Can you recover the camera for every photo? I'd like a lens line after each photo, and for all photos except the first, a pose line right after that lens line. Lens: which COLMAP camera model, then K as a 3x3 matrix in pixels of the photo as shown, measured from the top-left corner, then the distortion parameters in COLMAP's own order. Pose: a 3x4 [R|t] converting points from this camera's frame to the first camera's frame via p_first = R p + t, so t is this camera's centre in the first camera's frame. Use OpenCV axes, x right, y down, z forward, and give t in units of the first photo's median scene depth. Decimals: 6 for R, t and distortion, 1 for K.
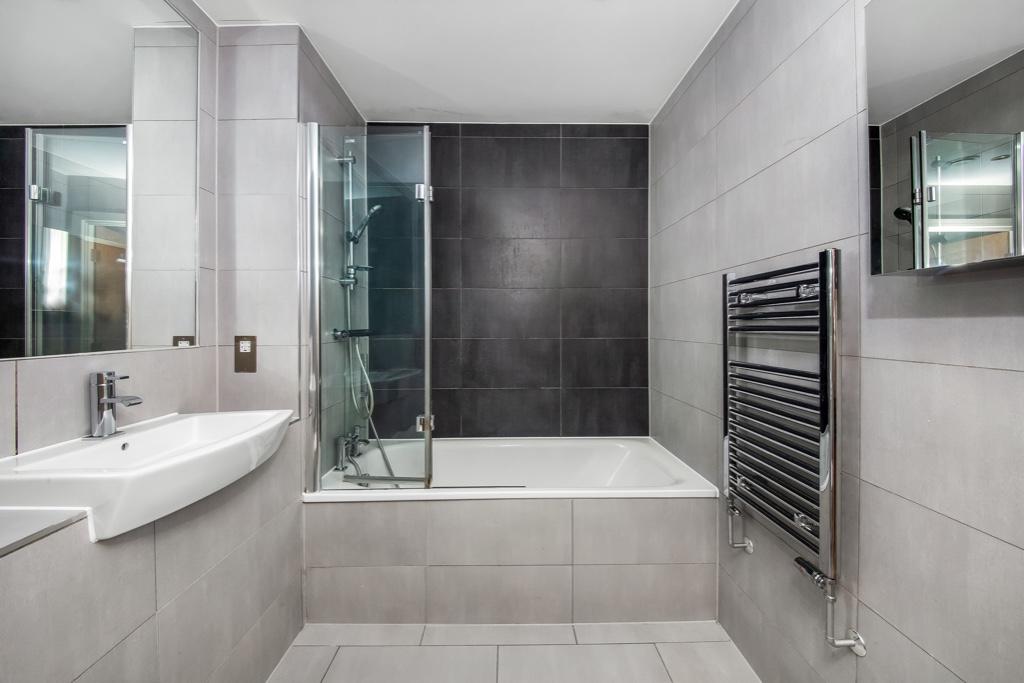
lens RADIAL K [[357.9, 0, 508.8], [0, 357.9, 318.1], [0, 0, 1]] dist [0.012519, -0.010957]
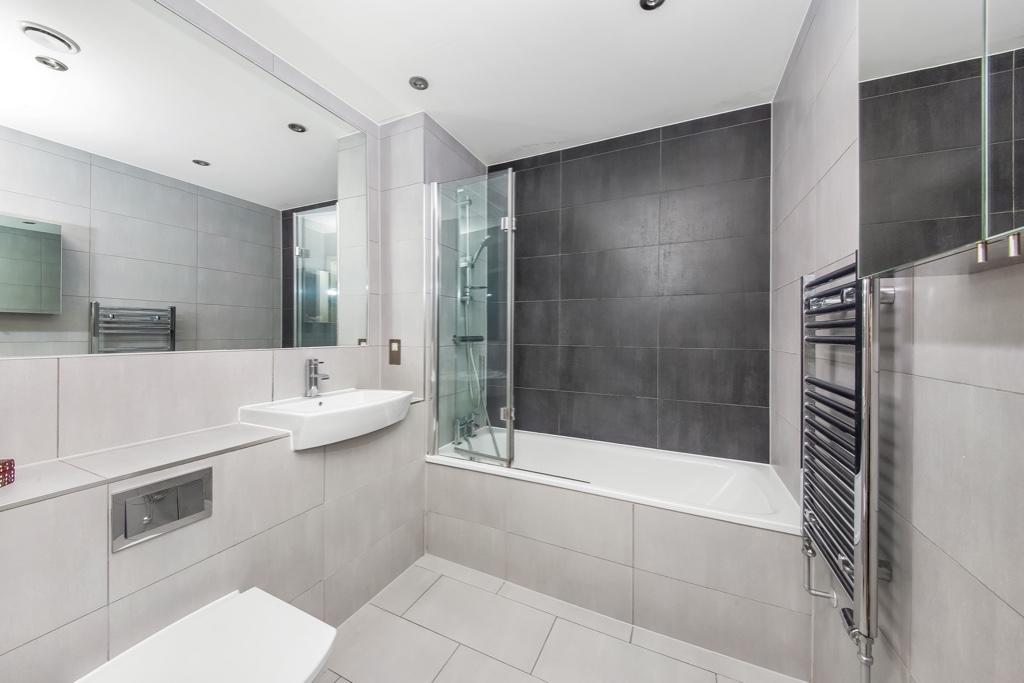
lens RADIAL K [[355.9, 0, 510.4], [0, 355.9, 325.5], [0, 0, 1]] dist [0.039575, -0.019902]
pose [[0.897813, -0.001722, -0.440373, 0.308937], [0.000214, 0.999994, -0.003476, -0.001370], [0.440376, 0.003027, 0.897808, -0.082712]]
